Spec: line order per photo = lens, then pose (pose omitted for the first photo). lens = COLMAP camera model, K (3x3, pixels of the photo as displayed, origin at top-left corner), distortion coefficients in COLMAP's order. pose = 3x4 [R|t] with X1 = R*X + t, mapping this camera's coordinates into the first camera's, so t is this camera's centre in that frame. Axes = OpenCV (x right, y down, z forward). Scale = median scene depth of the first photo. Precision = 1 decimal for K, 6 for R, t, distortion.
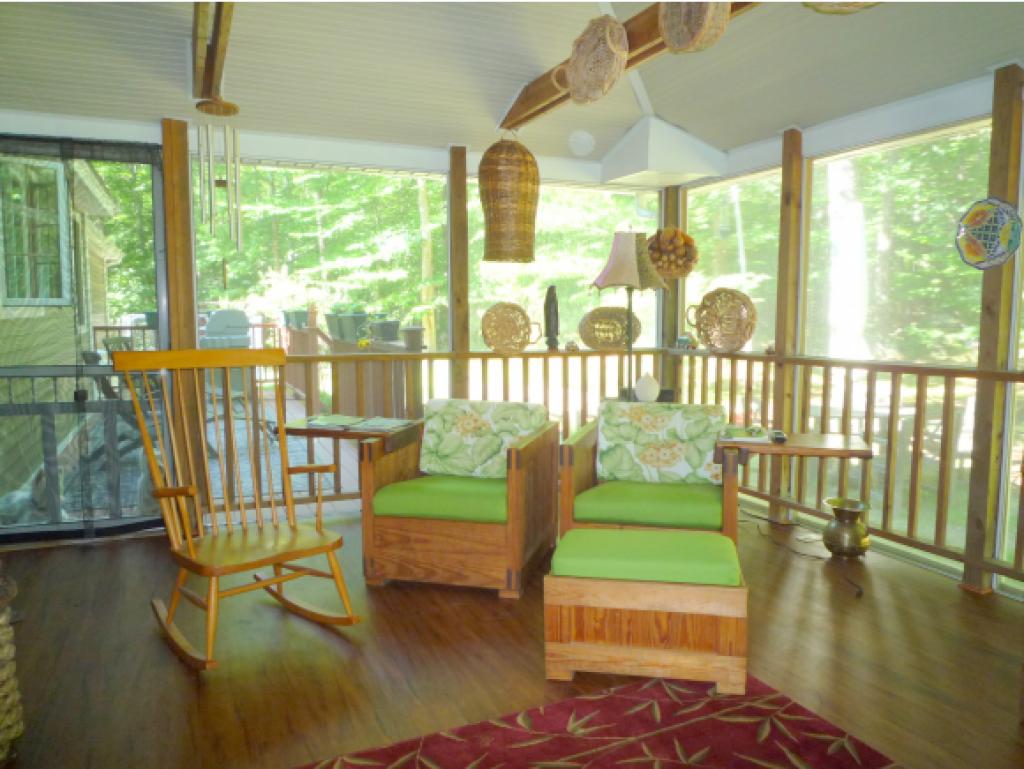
lens RADIAL K [[762.5, 0, 513.6], [0, 762.5, 381.9], [0, 0, 1]] dist [-0.005871, -0.034566]
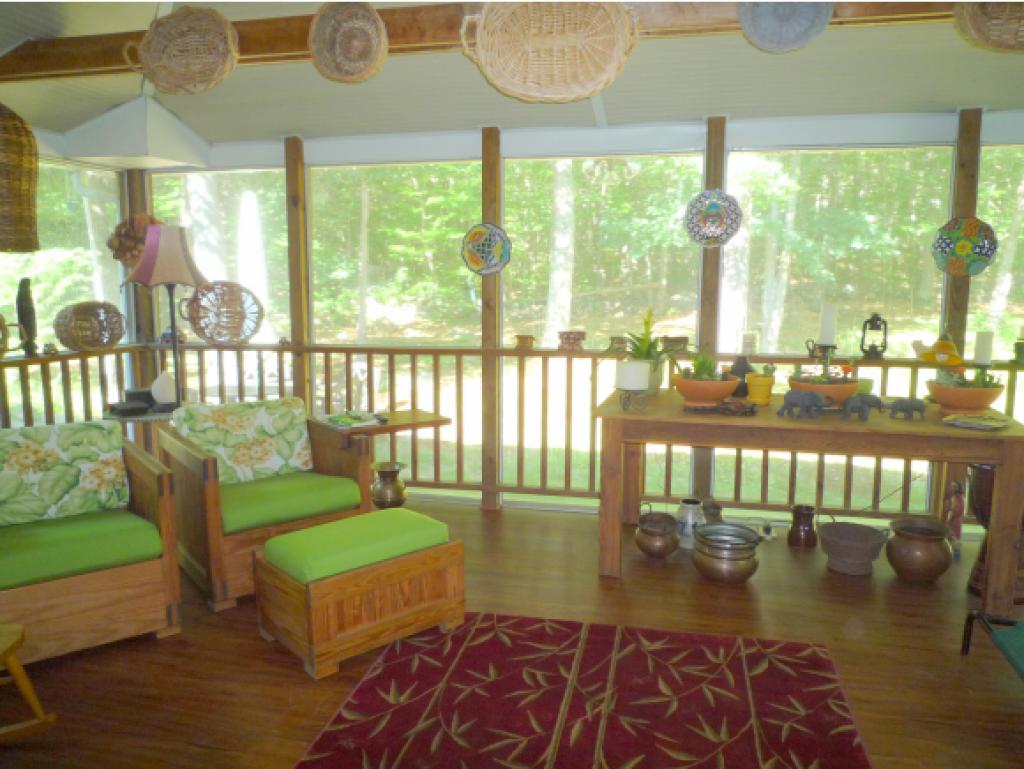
lens RADIAL K [[762.5, 0, 520.1], [0, 762.5, 388.4], [0, 0, 1]] dist [-0.005871, -0.034566]
pose [[0.599724, -0.110997, 0.792472, -0.385251], [0.073350, 0.993789, 0.083685, -0.048216], [-0.796838, 0.007940, 0.604140, 0.101670]]
